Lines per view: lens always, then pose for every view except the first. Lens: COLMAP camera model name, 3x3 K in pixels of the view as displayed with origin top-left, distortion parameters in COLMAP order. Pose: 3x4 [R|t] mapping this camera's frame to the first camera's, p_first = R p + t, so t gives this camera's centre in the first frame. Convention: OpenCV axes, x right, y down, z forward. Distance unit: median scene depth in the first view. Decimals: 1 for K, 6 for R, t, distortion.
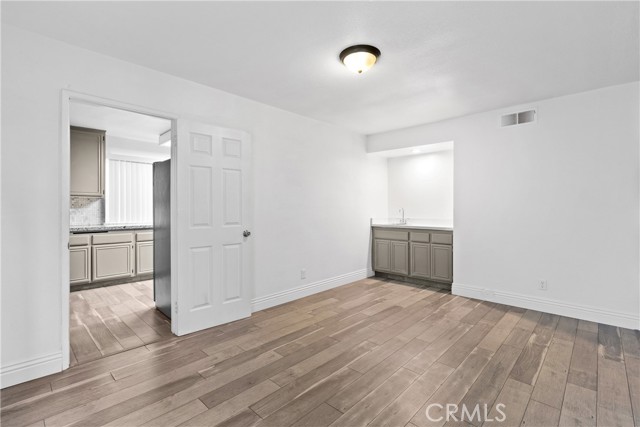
lens RADIAL K [[298.5, 0, 325.5], [0, 298.5, 209.6], [0, 0, 1]] dist [0.001480, 0.001053]
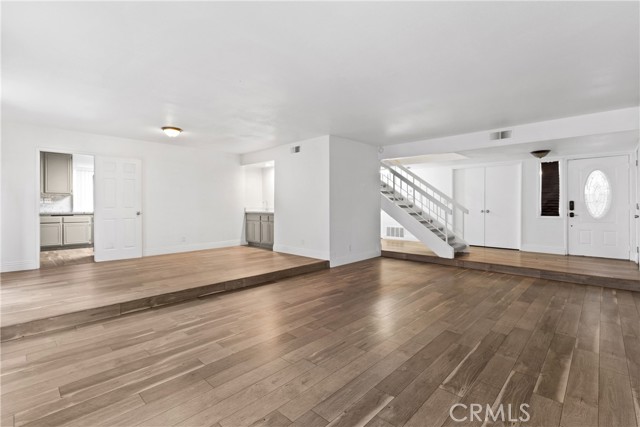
lens RADIAL K [[298.5, 0, 325.5], [0, 298.5, 209.6], [0, 0, 1]] dist [0.001480, 0.001053]
pose [[0.999980, -0.000652, -0.006238, 0.640264], [0.000713, 0.999951, 0.009879, 0.026807], [0.006231, -0.009883, 0.999932, -0.606199]]
